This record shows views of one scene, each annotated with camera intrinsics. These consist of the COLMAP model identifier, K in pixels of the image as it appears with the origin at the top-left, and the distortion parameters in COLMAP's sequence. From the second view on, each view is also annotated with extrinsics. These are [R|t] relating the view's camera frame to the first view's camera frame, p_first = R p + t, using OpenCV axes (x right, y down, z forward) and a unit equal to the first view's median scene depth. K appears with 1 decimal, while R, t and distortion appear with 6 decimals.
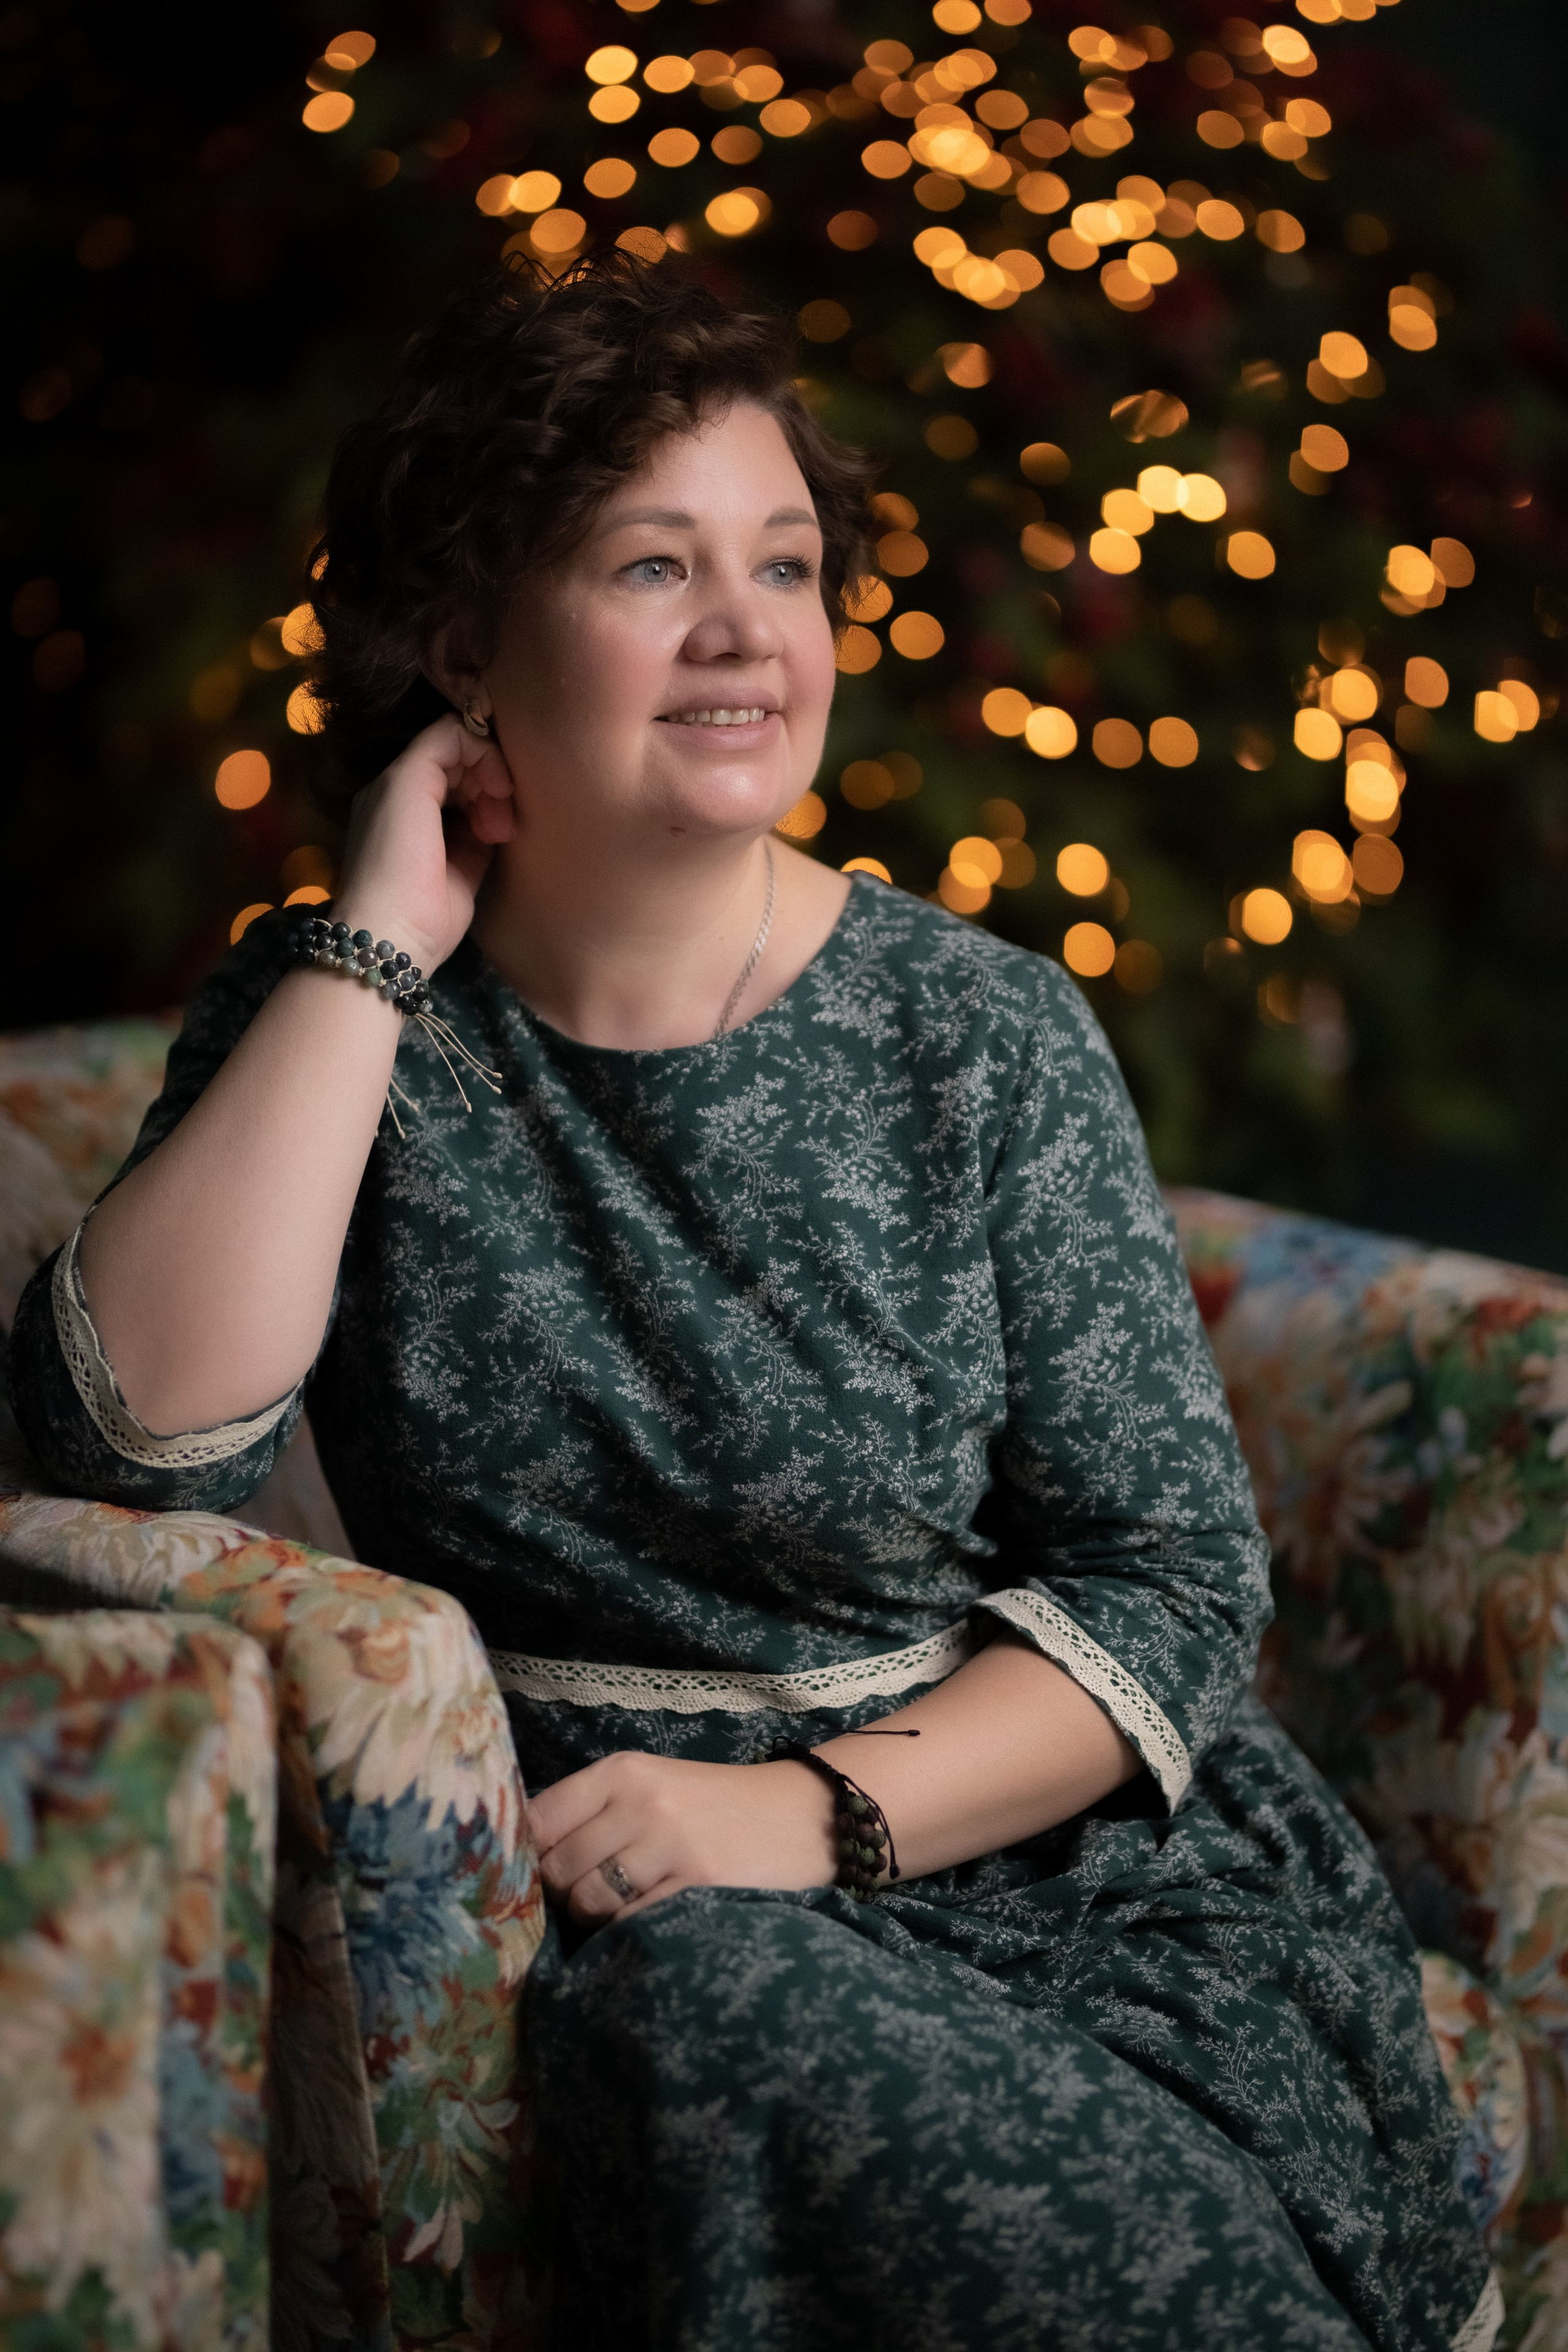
lens RADIAL K [[5644.9, 0, 793.1], [0, 5644.9, 1182.6], [0, 0, 1]] dist [0.062227, -1.208435]
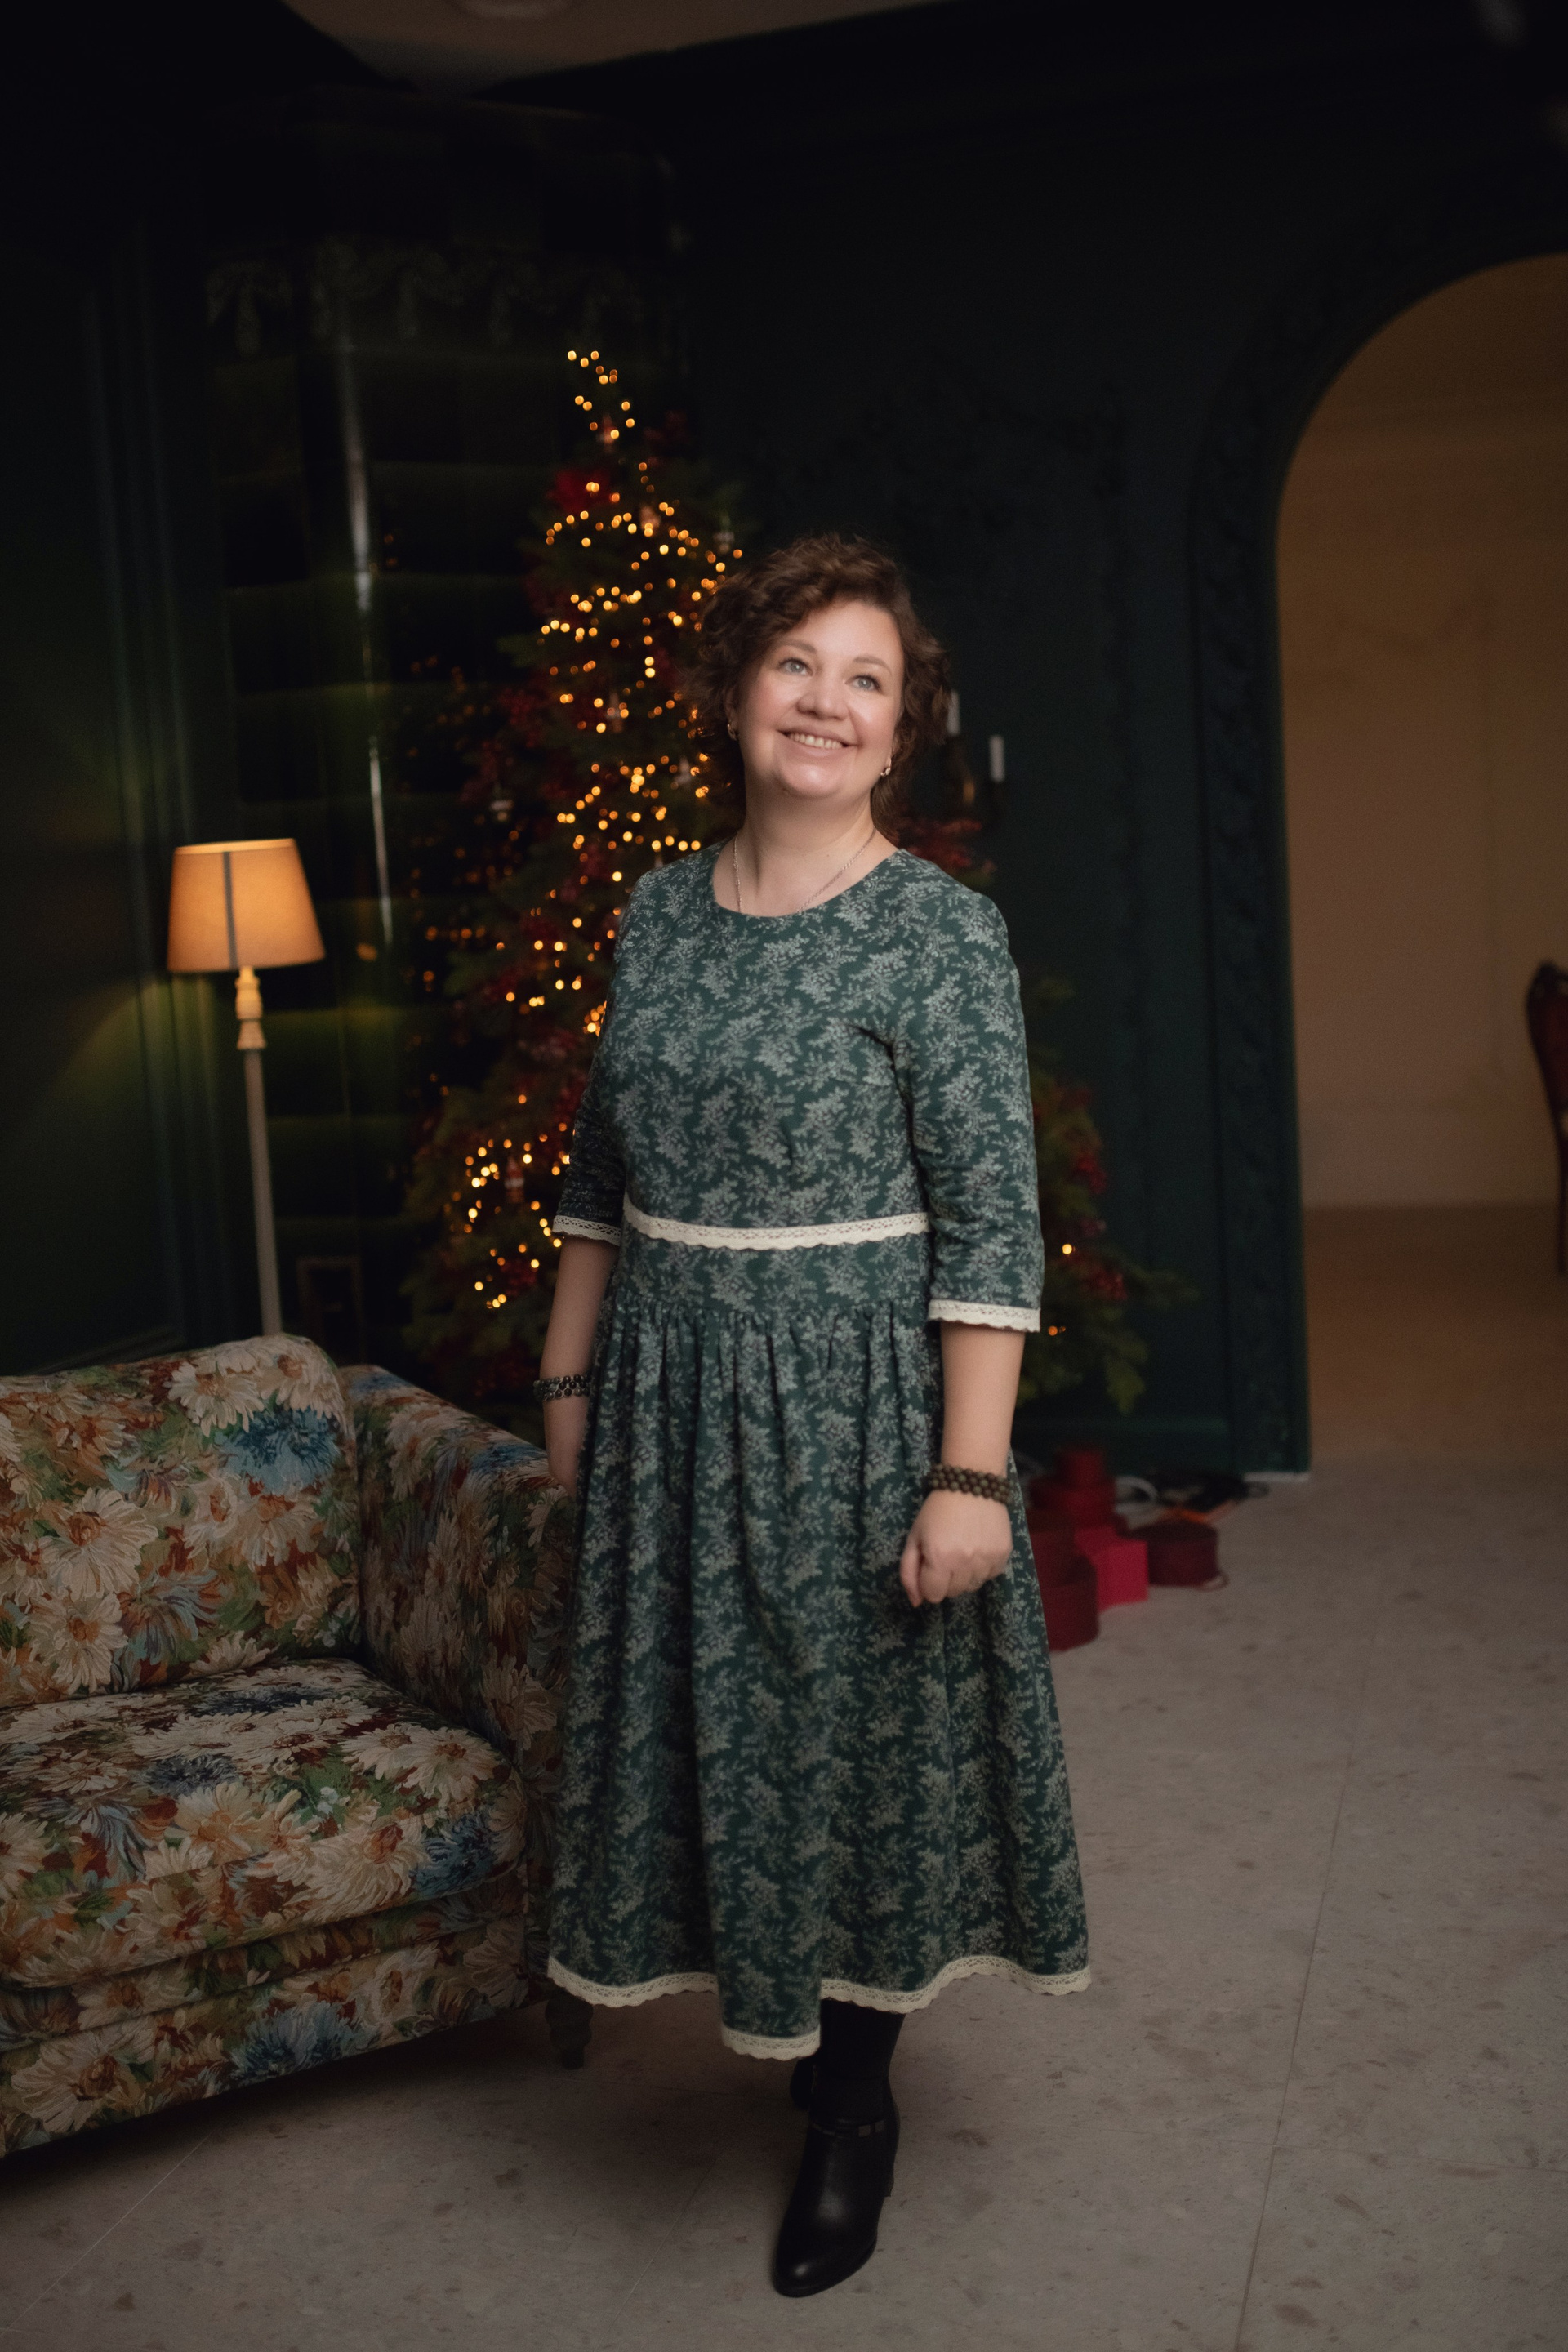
lens RADIAL K [[2401.4, 0, 775.9], [0, 2401.4, 1179.9], [0, 0, 1]] dist [-0.064426, 0.105981]
pose [[0.962461, -0.042757, -0.268032, 0.610562], [0.022306, 0.996634, -0.078885, -0.027331], [0.270503, 0.069945, 0.960175, 0.071269]]
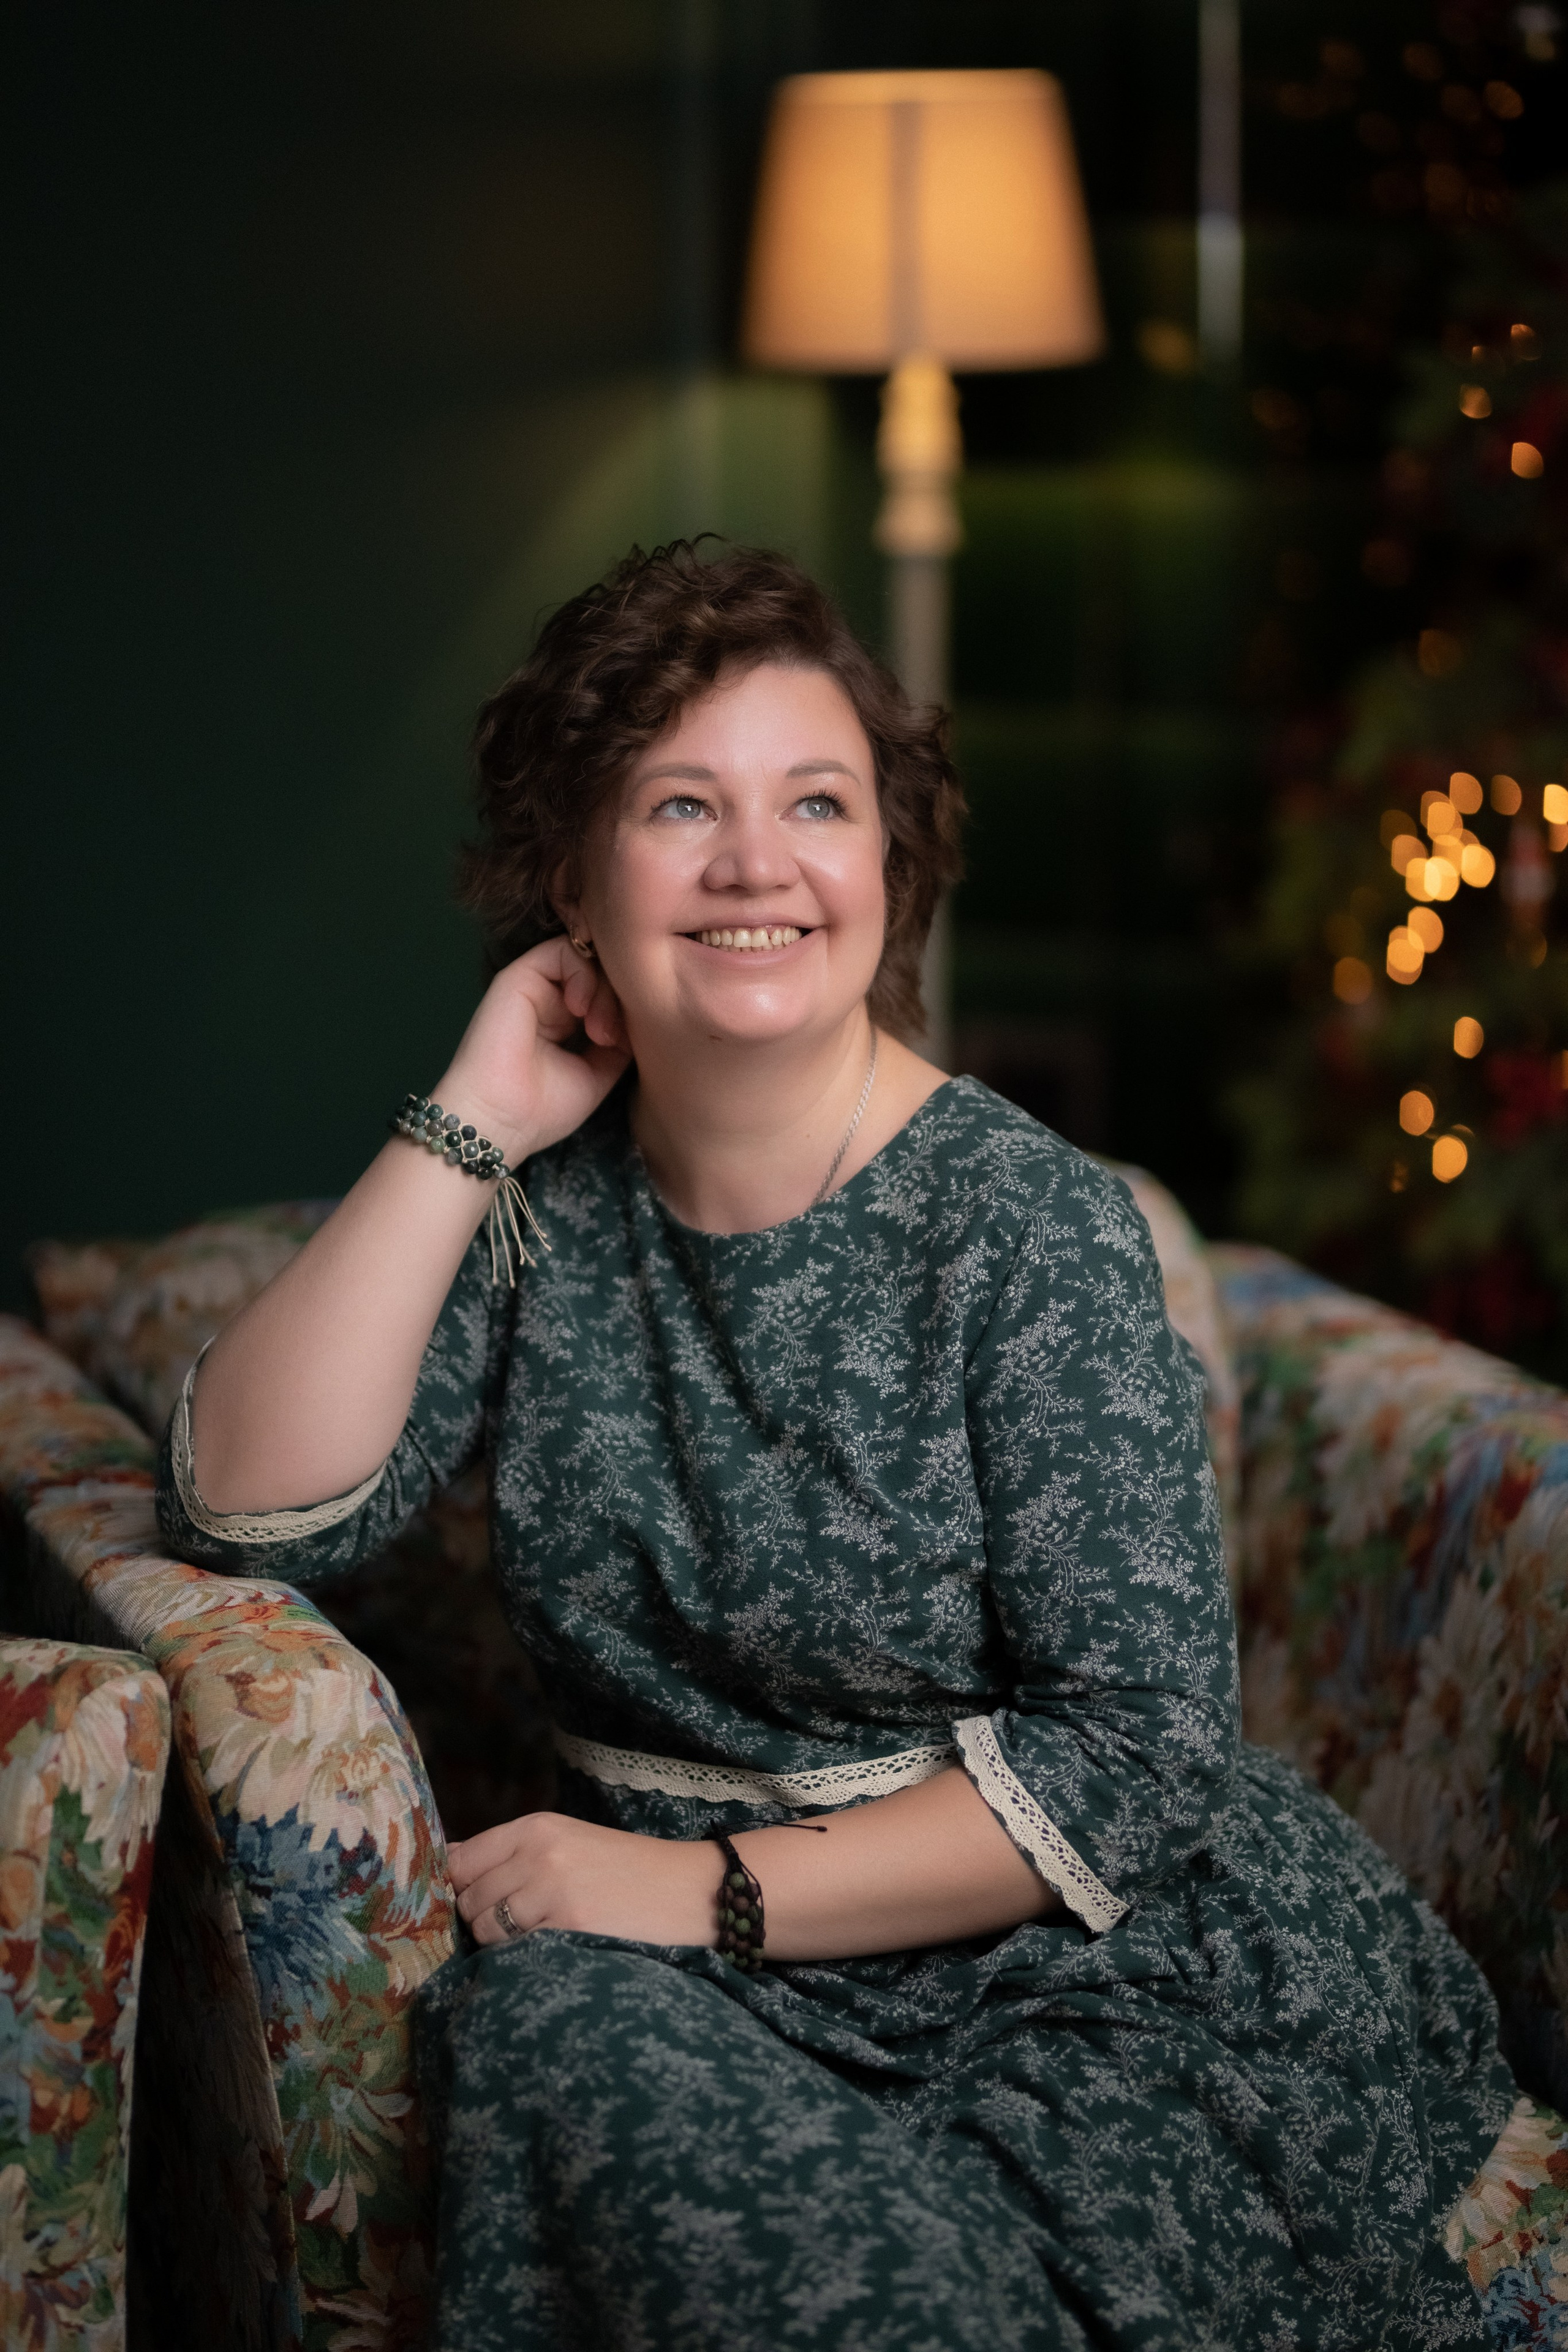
lens RADIAL K [[5644.9, 0, 793.1], [0, 5644.9, 1182.6], [0, 0, 1]] dist [0.062227, -1.208435]
pose [[0.902825, 0.043471, -0.427806, 0.517948], [-0.064469, 0.997316, -0.034712, 0.009146], [0.425149, 0.058919, 0.903204, -0.036056]]
